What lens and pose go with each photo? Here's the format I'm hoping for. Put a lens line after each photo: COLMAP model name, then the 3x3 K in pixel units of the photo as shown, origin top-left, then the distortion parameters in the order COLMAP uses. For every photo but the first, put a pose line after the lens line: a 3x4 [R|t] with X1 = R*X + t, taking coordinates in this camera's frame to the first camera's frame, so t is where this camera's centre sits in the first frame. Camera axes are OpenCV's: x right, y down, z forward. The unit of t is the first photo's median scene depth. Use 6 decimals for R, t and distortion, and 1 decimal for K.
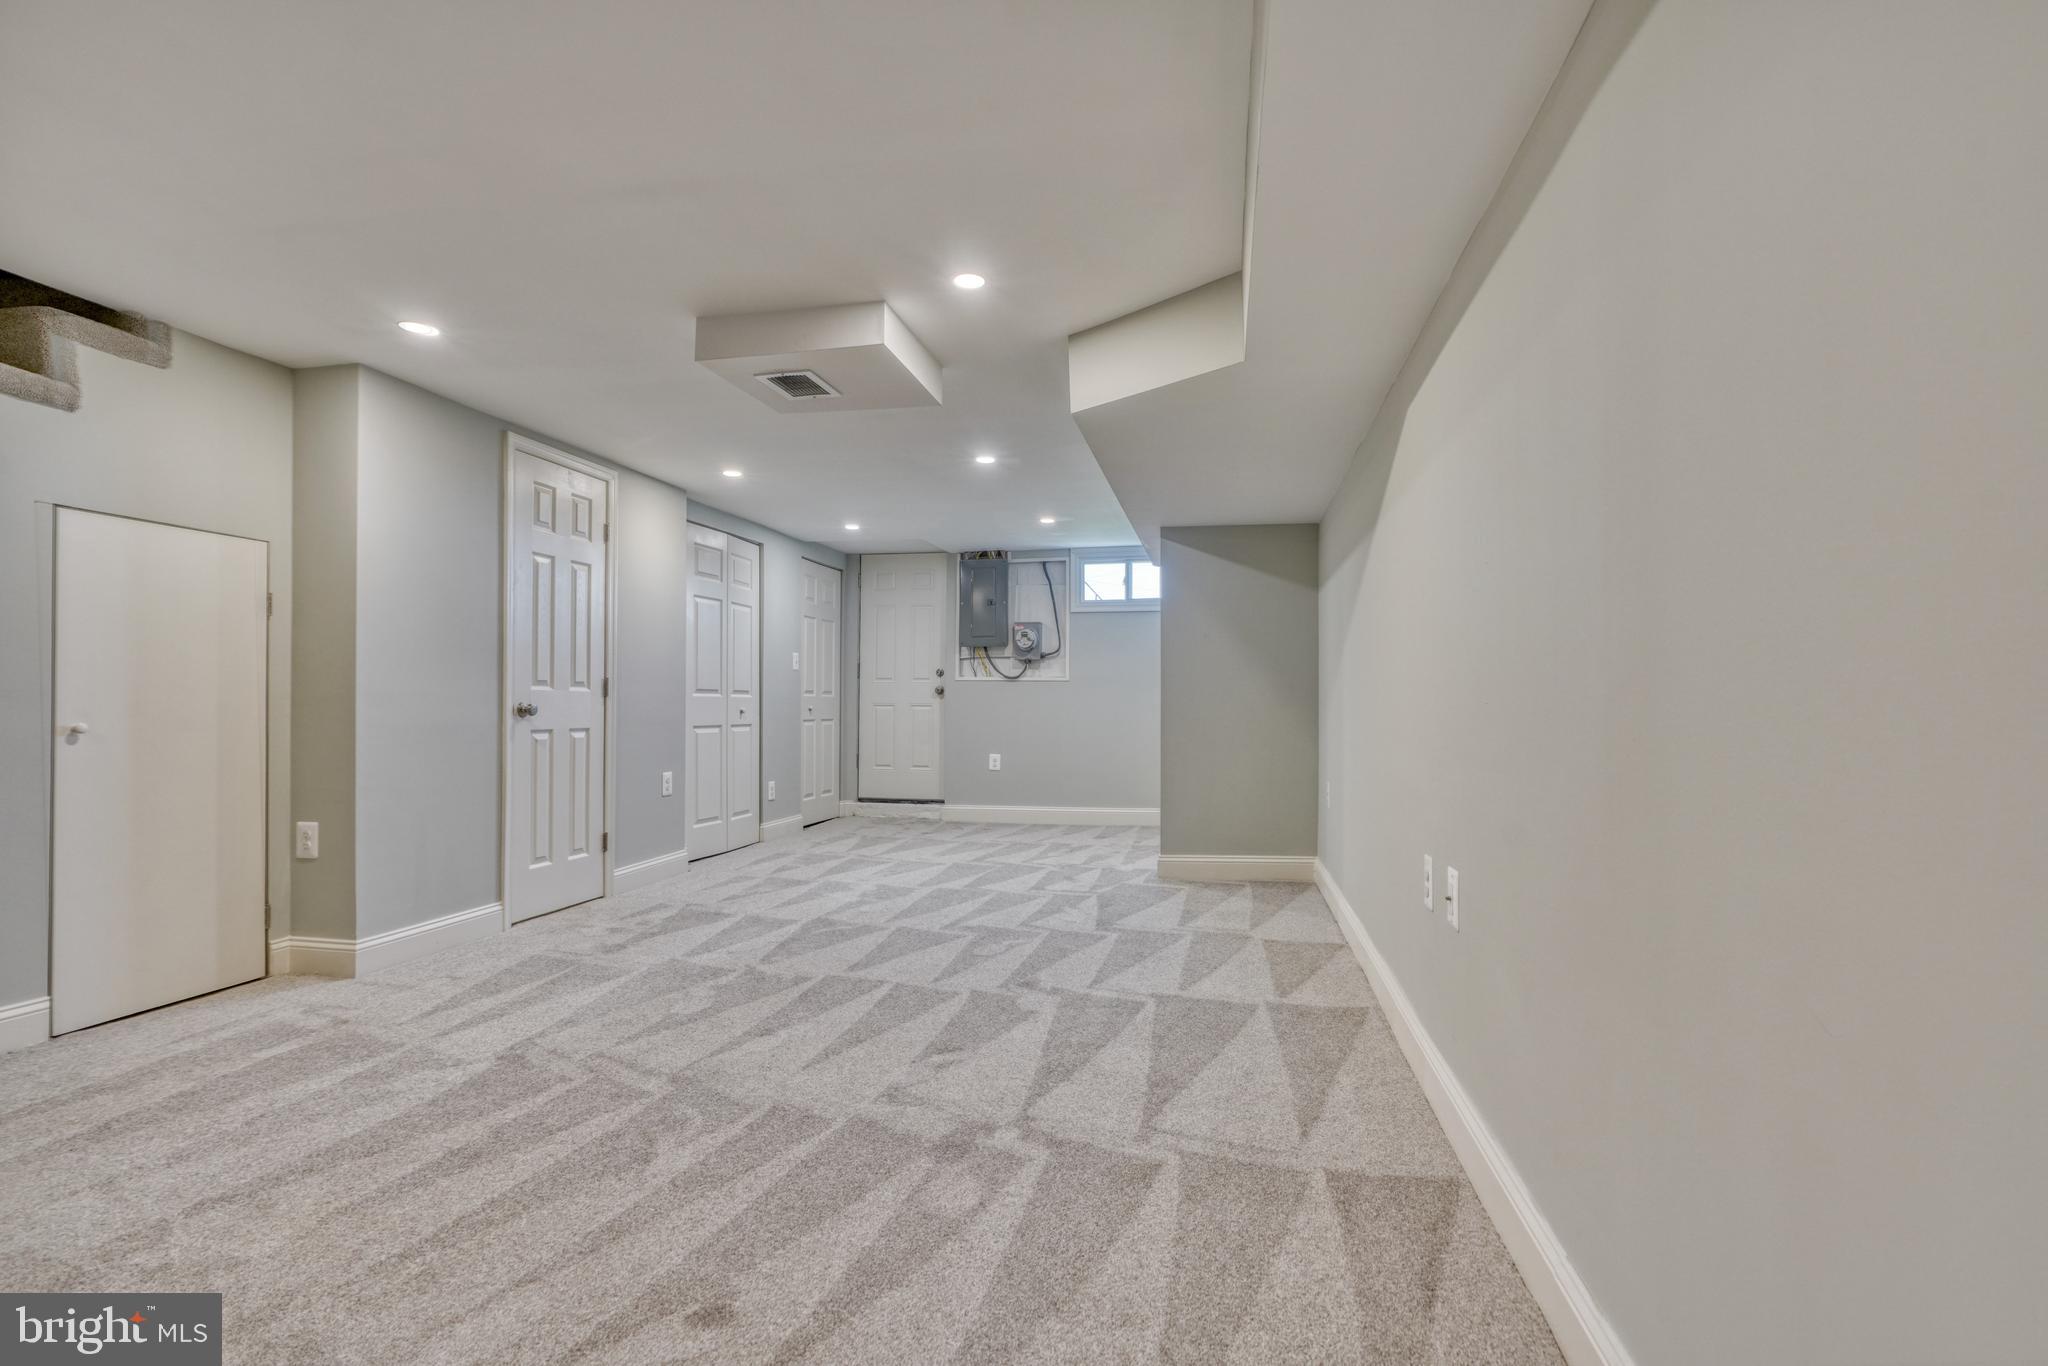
lens RADIAL K [[961.2, 0, 1028.8], [0, 961.2, 705.9], [0, 0, 1]] dist [-0.001982, -0.000022]
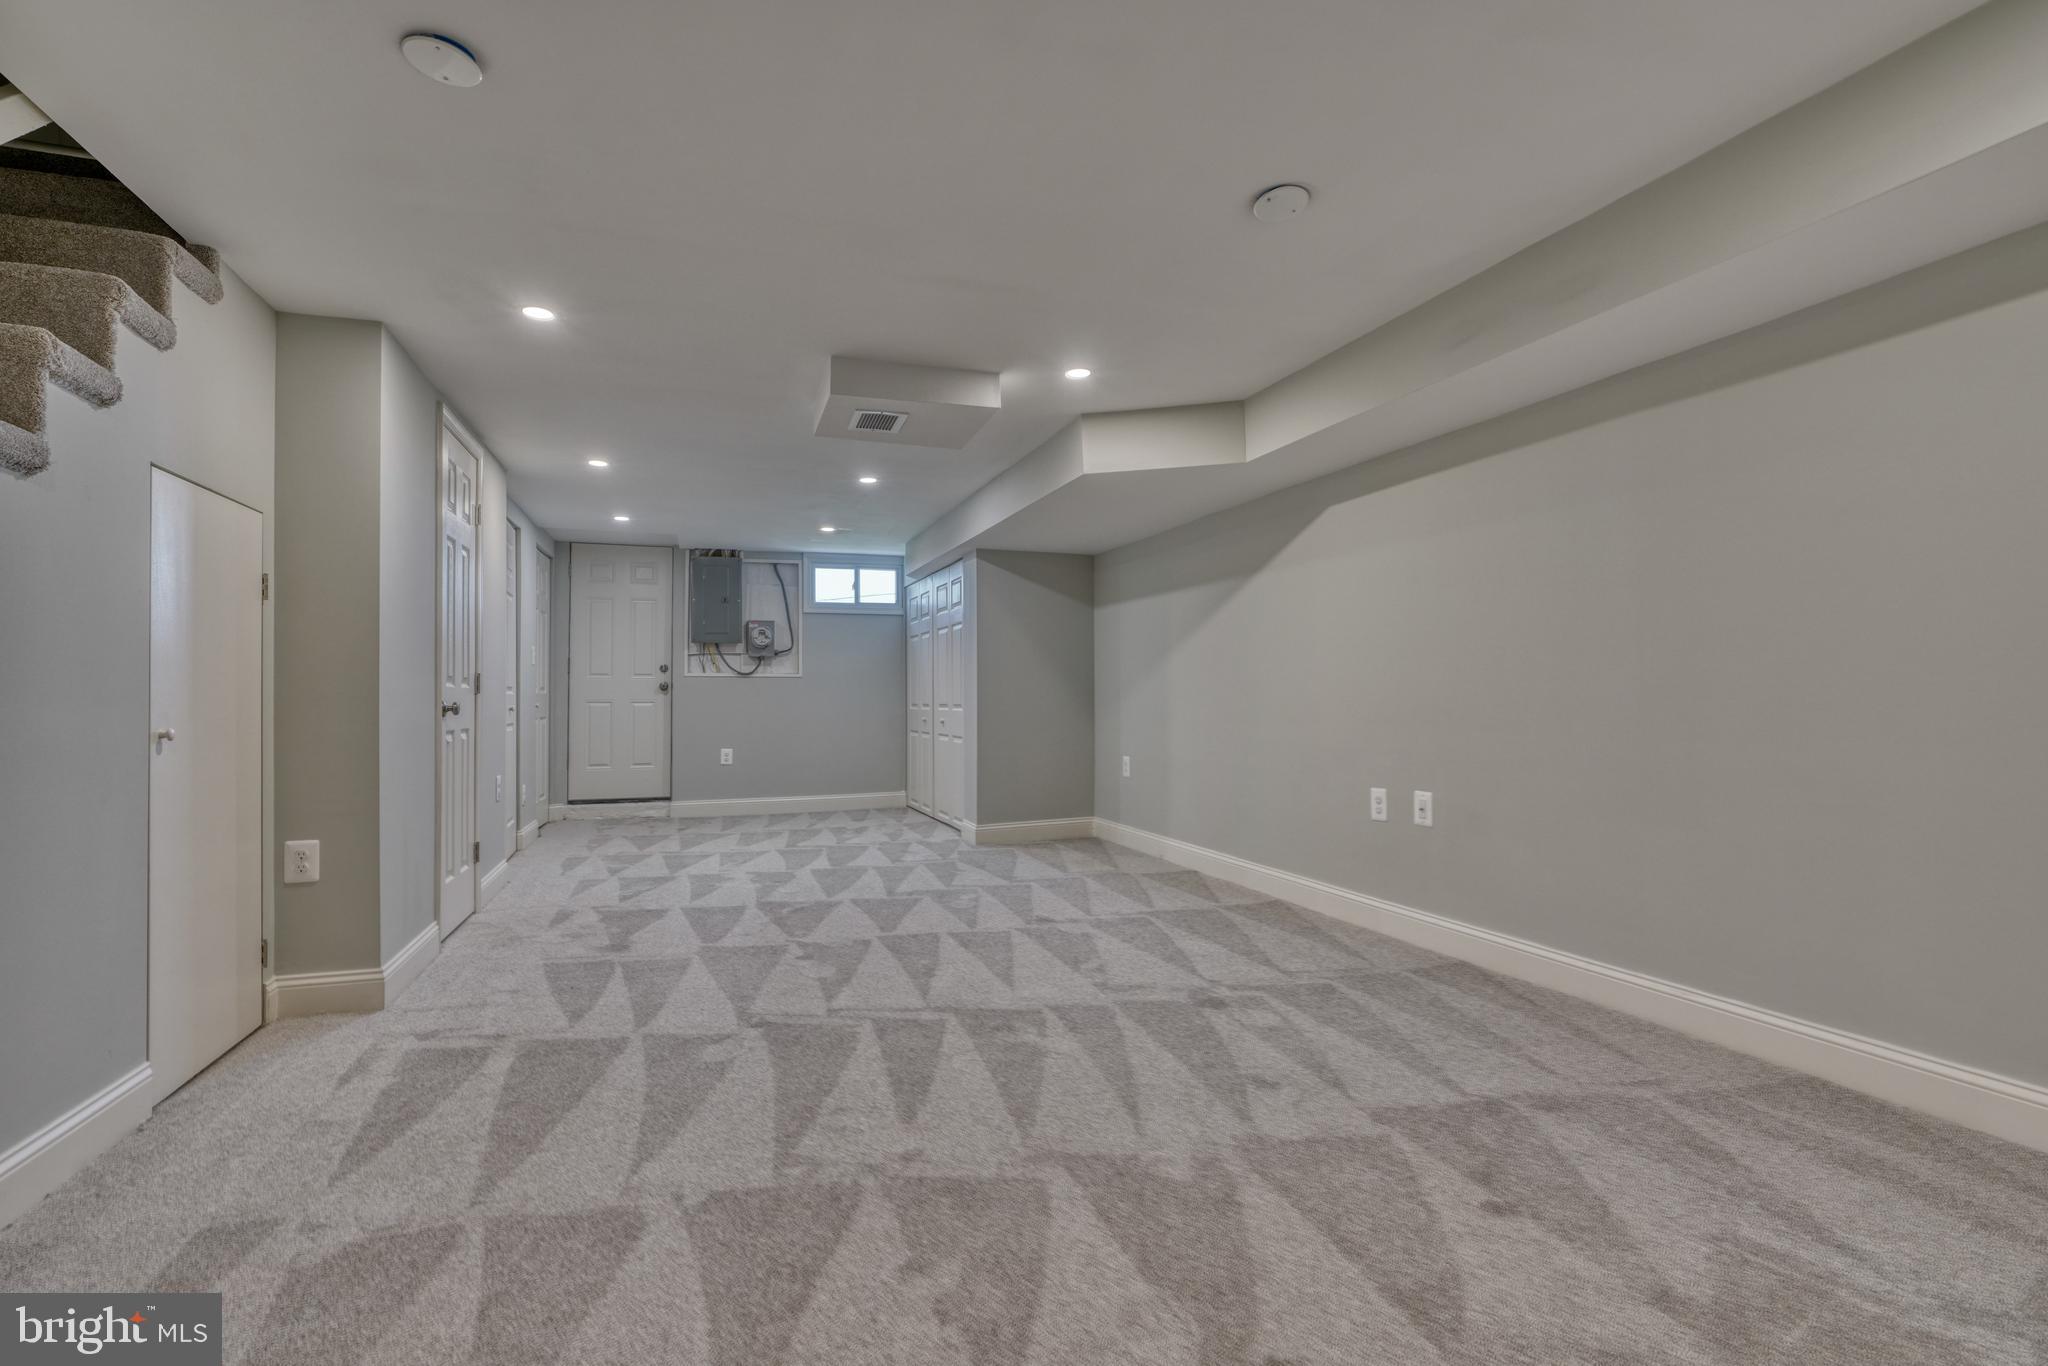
lens RADIAL K [[949.1, 0, 1021.2], [0, 949.1, 695.6], [0, 0, 1]] dist [-0.001844, 0.000640]
pose [[0.864931, -0.005507, 0.501861, -0.609771], [0.008173, 0.999962, -0.003112, -0.001130], [-0.501825, 0.006793, 0.864943, -0.061564]]
